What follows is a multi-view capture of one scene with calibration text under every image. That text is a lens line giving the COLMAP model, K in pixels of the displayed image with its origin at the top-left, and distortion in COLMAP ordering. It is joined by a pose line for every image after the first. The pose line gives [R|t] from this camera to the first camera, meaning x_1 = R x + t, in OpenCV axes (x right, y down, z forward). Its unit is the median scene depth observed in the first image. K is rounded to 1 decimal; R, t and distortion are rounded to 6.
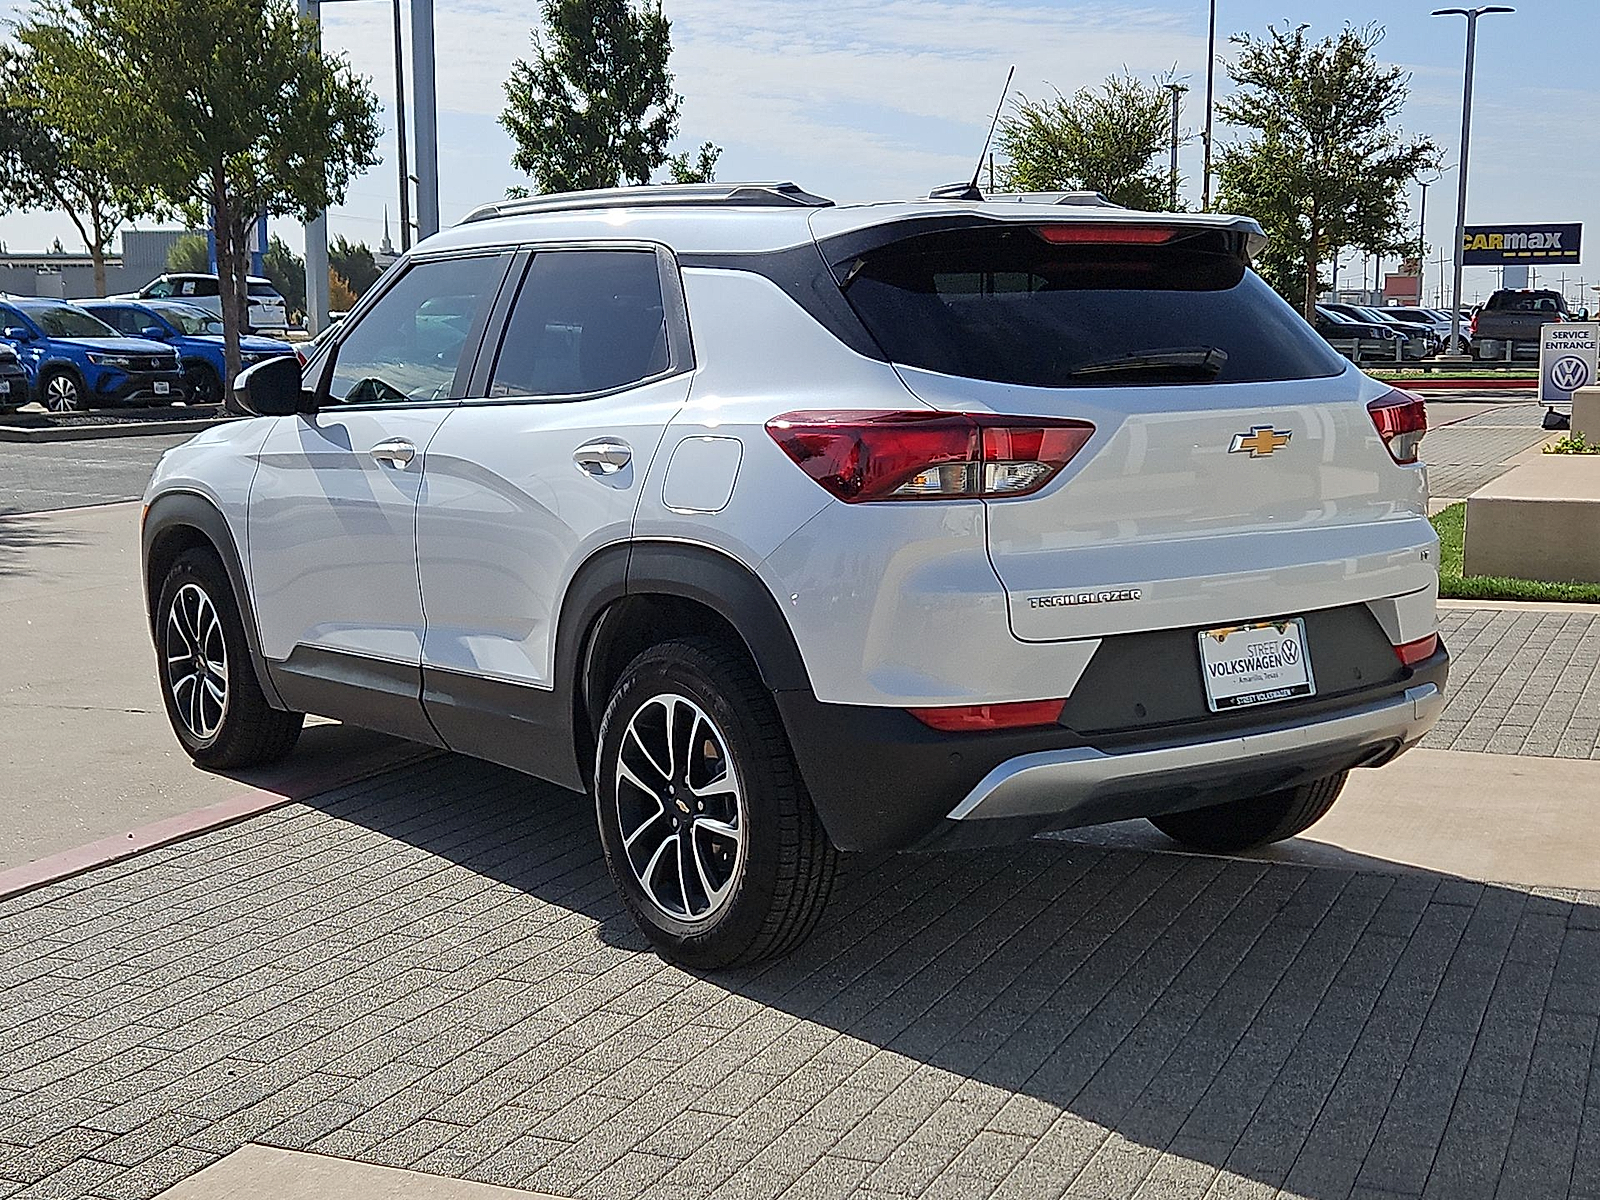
lens RADIAL K [[2114.7, 0, 804.6], [0, 2114.7, 636.7], [0, 0, 1]] dist [0.118022, -0.071255]
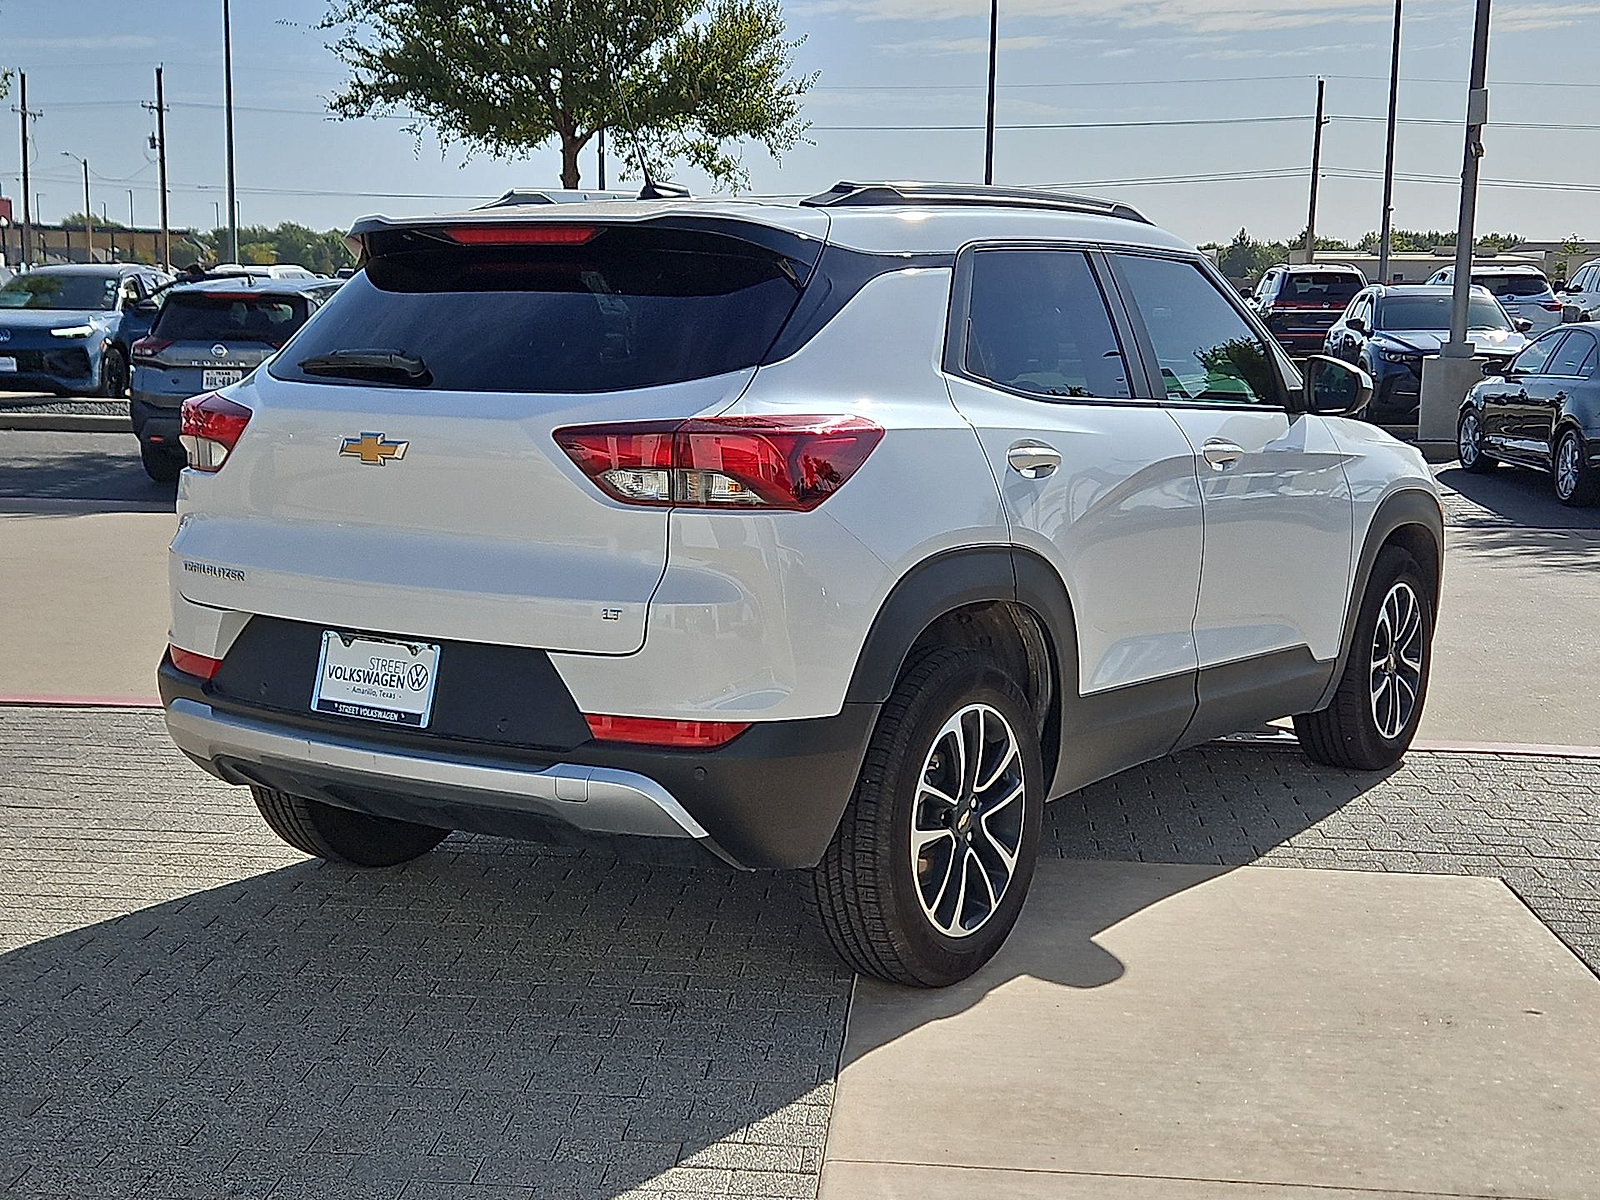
lens RADIAL K [[2148.5, 0, 763.2], [0, 2148.5, 600.2], [0, 0, 1]] dist [0.070662, -0.133053]
pose [[0.312222, 0.142299, -0.939291, 0.947941], [-0.154962, 0.983105, 0.097427, -0.116154], [0.937286, 0.115135, 0.328998, 0.672079]]
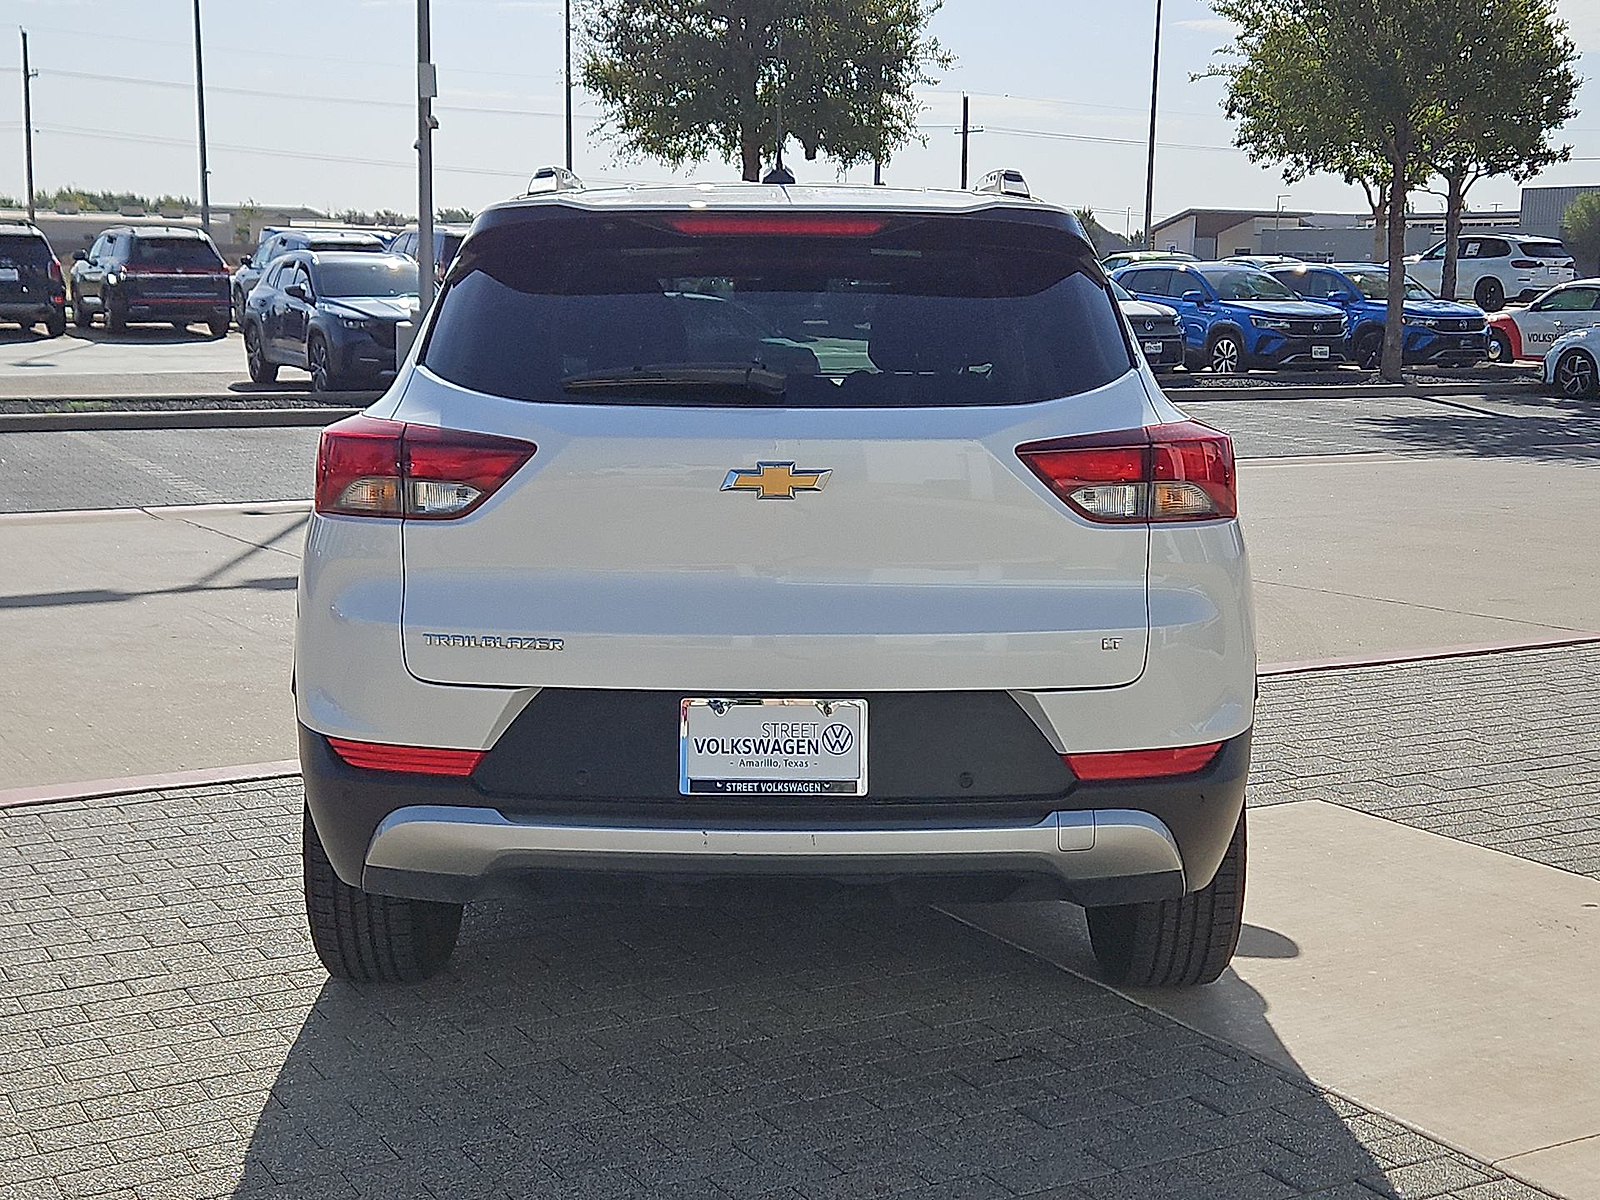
lens RADIAL K [[2148.5, 0, 763.2], [0, 2148.5, 600.2], [0, 0, 1]] dist [0.070662, -0.133053]
pose [[0.795613, 0.104822, -0.596668, 0.563651], [-0.104211, 0.993916, 0.035652, -0.058822], [0.596775, 0.033814, 0.801696, 0.259316]]
